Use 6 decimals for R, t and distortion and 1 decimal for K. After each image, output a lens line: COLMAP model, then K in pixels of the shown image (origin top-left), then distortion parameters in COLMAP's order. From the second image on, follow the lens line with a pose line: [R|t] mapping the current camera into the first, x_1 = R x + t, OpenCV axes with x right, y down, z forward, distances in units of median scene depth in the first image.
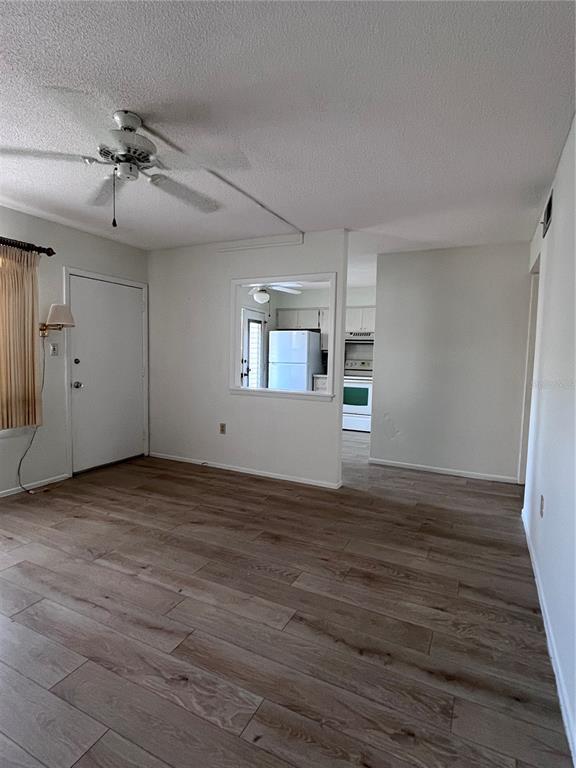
lens RADIAL K [[401.7, 0, 293.1], [0, 401.7, 381.5], [0, 0, 1]] dist [-0.006990, -0.000208]
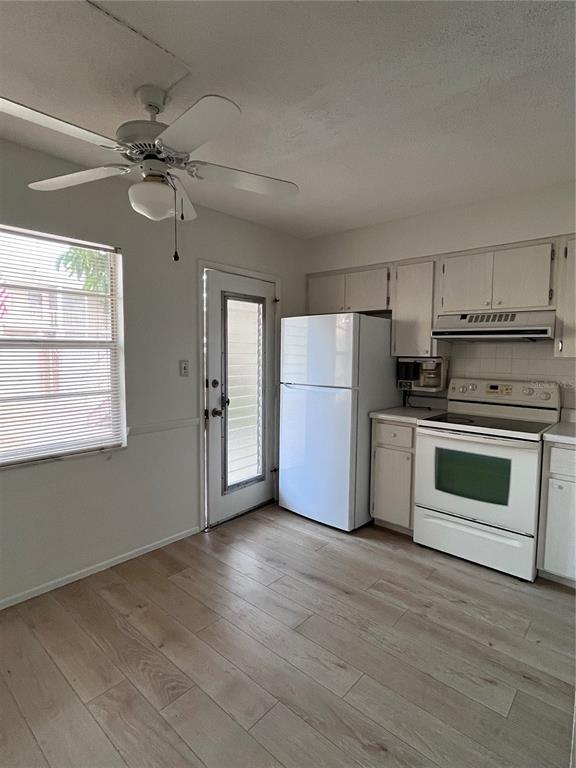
lens RADIAL K [[401.7, 0, 294.8], [0, 401.7, 380.7], [0, 0, 1]] dist [-0.006990, -0.000208]
pose [[0.963067, 0.008950, -0.269112, 0.088994], [-0.008670, 0.999960, 0.002227, -0.052657], [0.269121, 0.000188, 0.963106, 0.553949]]
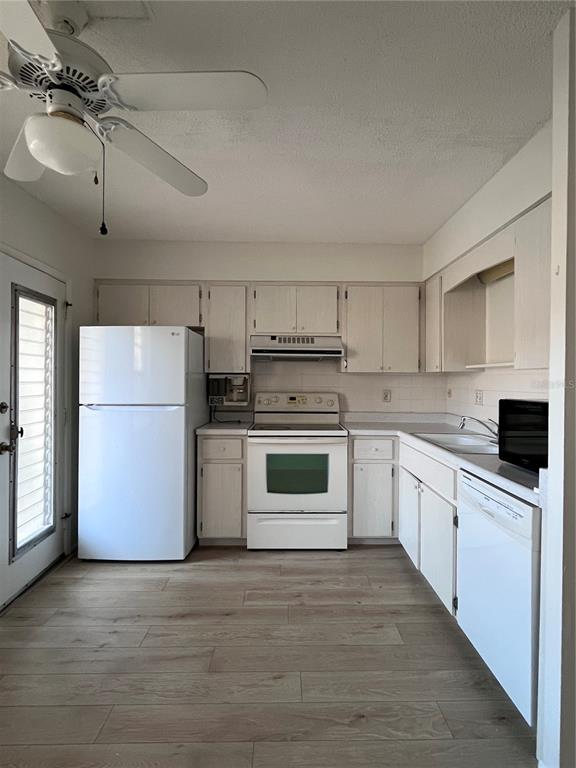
lens RADIAL K [[401.7, 0, 293.1], [0, 401.7, 381.1], [0, 0, 1]] dist [-0.006990, -0.000208]
pose [[0.892376, -0.016274, 0.450999, -0.051049], [0.043121, 0.997852, -0.049316, -0.043444], [-0.449228, 0.063456, 0.891161, 0.567501]]
